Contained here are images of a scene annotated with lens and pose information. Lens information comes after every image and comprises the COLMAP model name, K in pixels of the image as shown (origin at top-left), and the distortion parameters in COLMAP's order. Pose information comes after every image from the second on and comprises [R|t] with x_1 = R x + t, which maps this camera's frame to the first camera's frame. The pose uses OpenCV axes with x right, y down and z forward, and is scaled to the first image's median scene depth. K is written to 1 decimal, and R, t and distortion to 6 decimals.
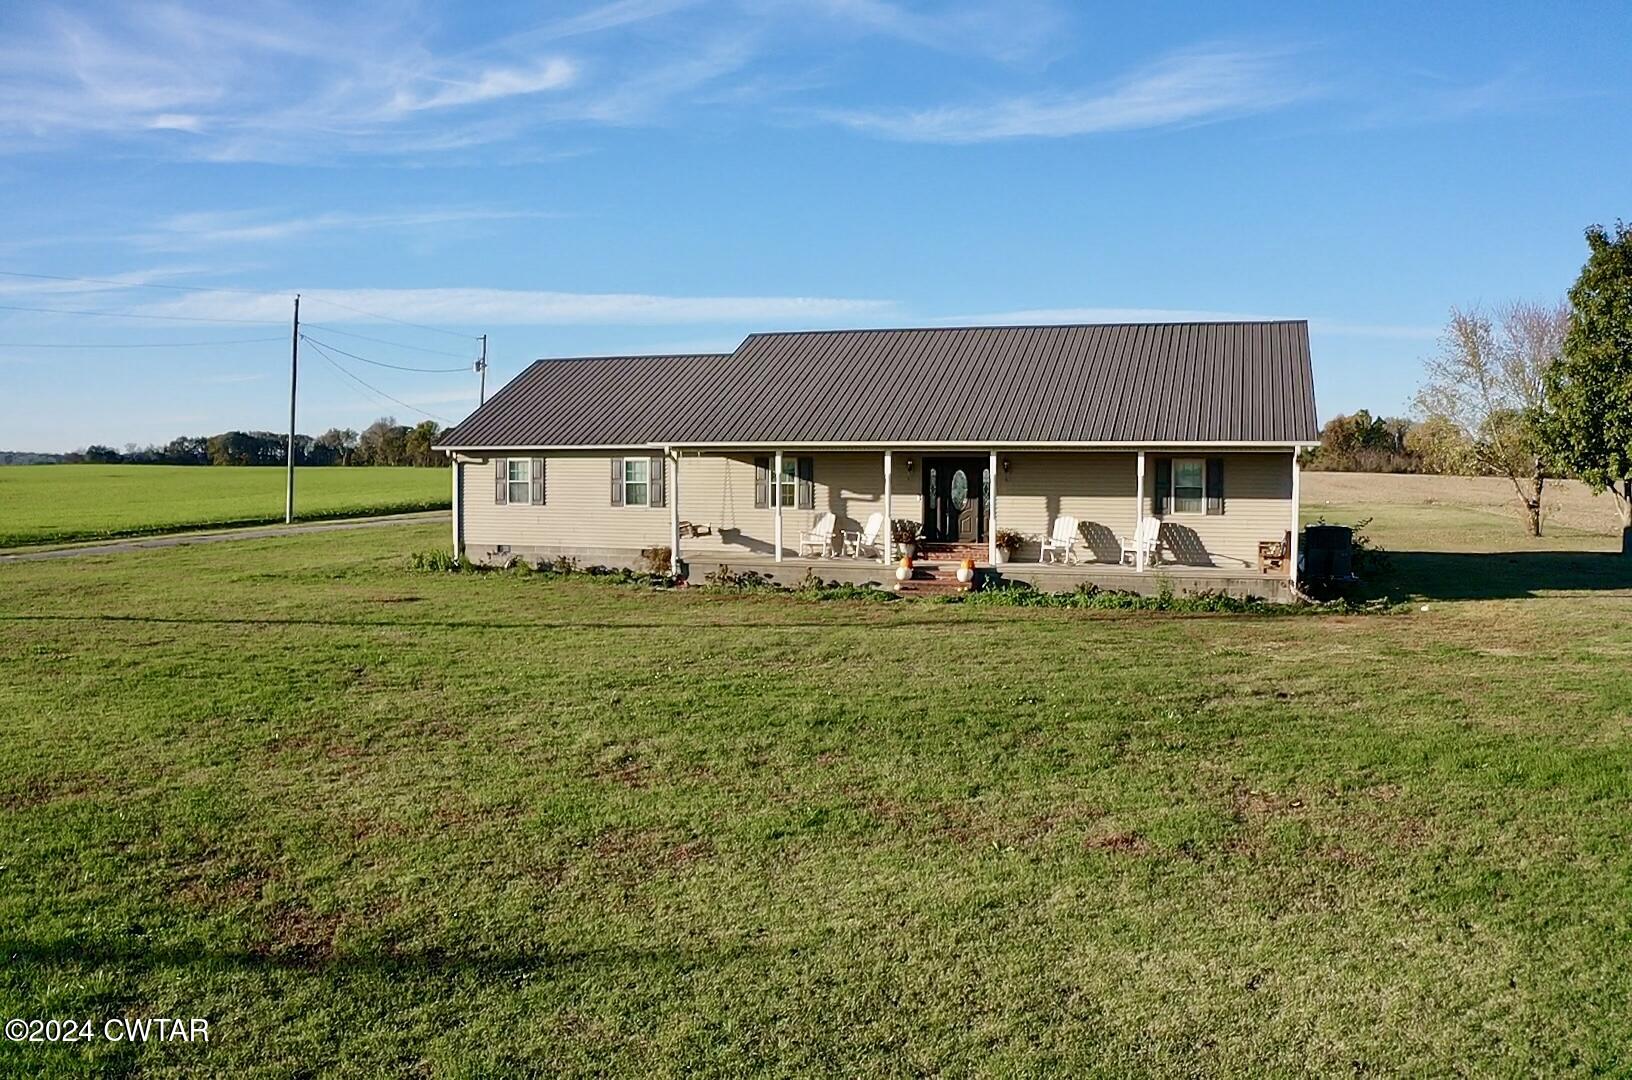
lens RADIAL K [[1297.8, 0, 813.1], [0, 1297.8, 541.1], [0, 0, 1]] dist [-0.158289, 0.003015]
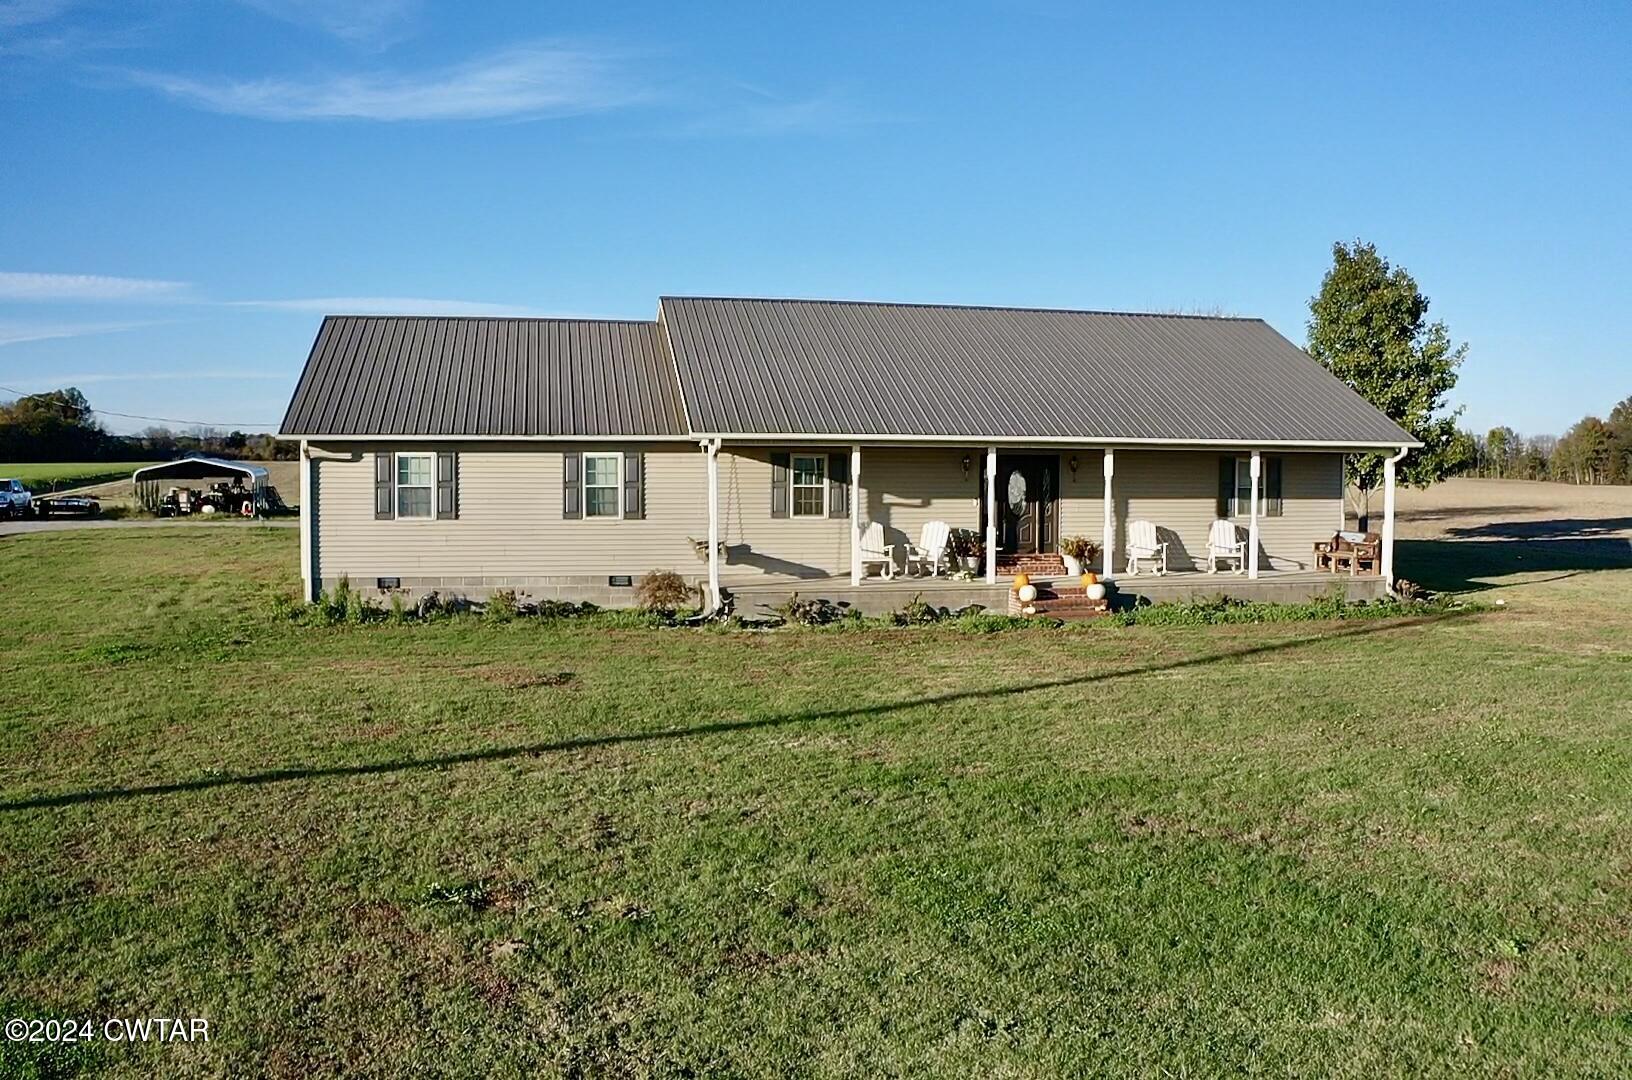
lens RADIAL K [[1297.8, 0, 811.6], [0, 1297.8, 523.8], [0, 0, 1]] dist [-0.158289, 0.003015]
pose [[0.860762, -0.022139, 0.508526, -0.424817], [0.026359, 0.999652, -0.001096, -0.020513], [-0.508324, 0.014348, 0.861046, 0.310687]]
